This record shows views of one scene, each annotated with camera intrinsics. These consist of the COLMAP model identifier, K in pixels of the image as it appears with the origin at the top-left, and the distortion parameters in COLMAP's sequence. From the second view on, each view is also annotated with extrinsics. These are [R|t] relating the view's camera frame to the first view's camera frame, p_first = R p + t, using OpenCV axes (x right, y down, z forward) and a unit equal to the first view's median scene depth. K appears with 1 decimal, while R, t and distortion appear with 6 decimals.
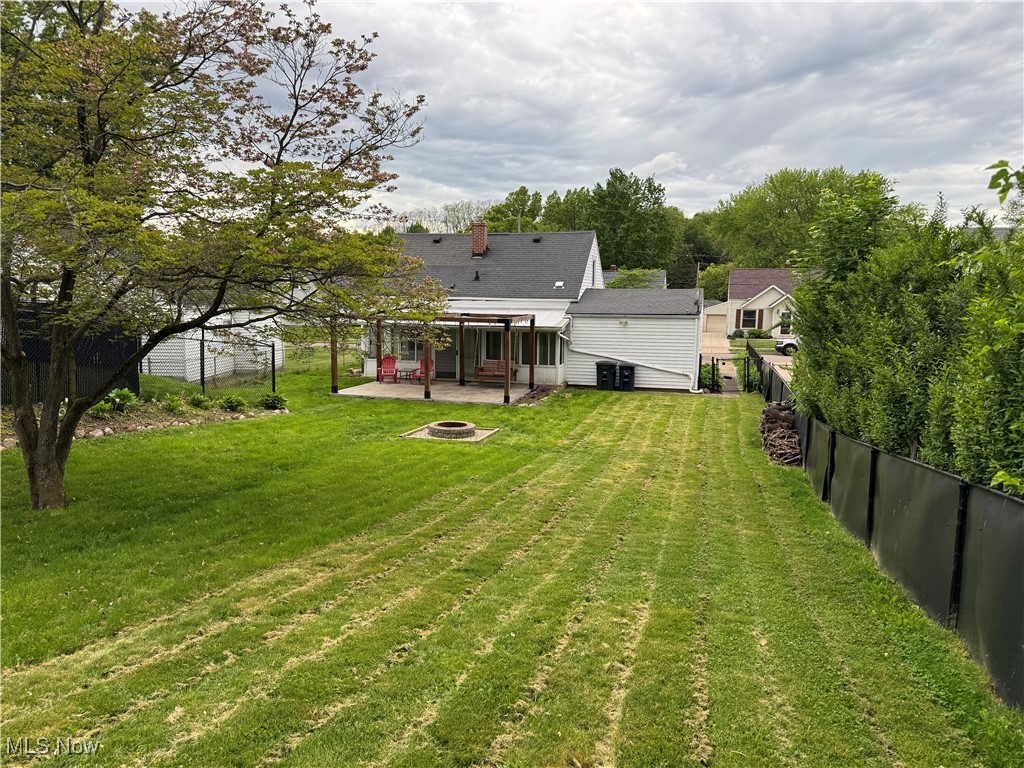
lens RADIAL K [[702.6, 0, 512.0], [0, 702.6, 384.0], [0, 0, 1]] dist [0.129251, -0.210727]
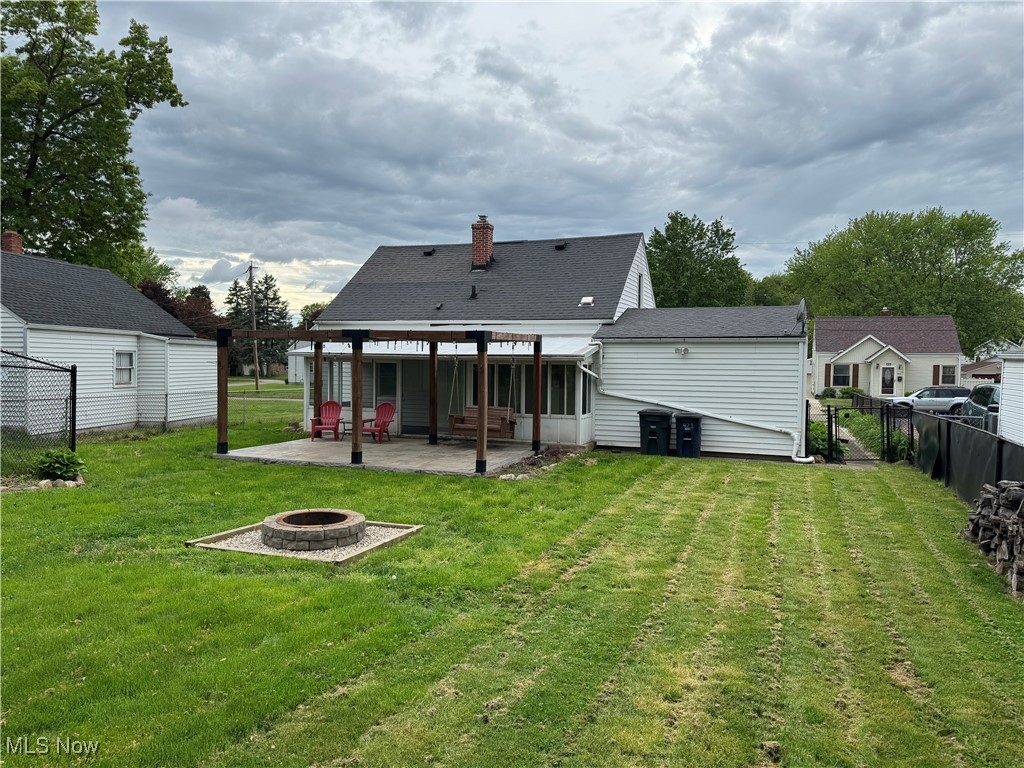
lens RADIAL K [[702.6, 0, 512.0], [0, 702.6, 384.0], [0, 0, 1]] dist [0.129251, -0.210727]
pose [[0.996144, 0.004805, -0.087598, 0.060059], [-0.013185, 0.995358, -0.095334, 0.007407], [0.086733, 0.096122, 0.991584, 0.347249]]
